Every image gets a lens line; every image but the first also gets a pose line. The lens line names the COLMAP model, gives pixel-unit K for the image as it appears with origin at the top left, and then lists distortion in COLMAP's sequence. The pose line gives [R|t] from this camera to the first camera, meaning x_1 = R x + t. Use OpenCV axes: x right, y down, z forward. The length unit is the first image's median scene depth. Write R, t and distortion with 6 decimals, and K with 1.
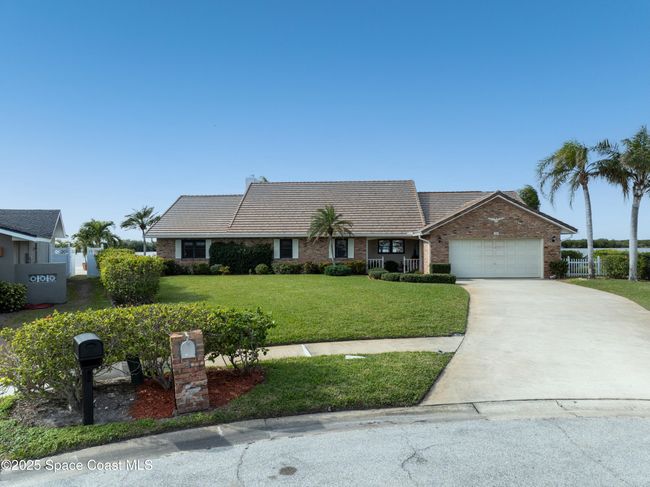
lens RADIAL K [[460.8, 0, 325.0], [0, 460.8, 243.5], [0, 0, 1]] dist [-0.033913, 0.003850]
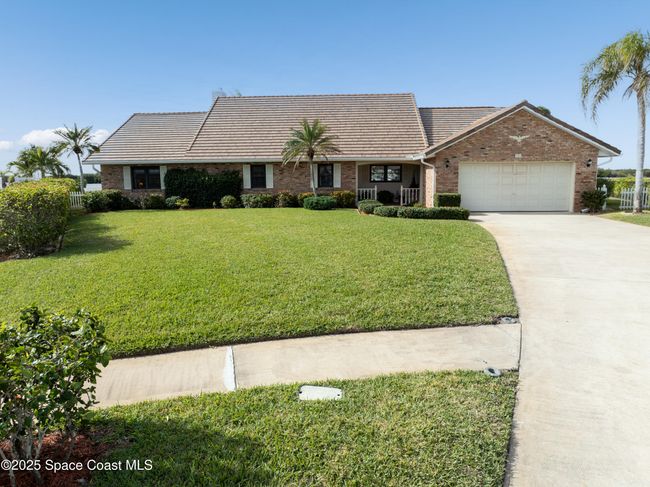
lens RADIAL K [[460.8, 0, 325.0], [0, 460.8, 243.5], [0, 0, 1]] dist [-0.033913, 0.003850]
pose [[0.999821, -0.006929, 0.017612, 0.020373], [0.004198, 0.988582, 0.150627, 0.006714], [-0.018455, -0.150526, 0.988434, 0.179320]]
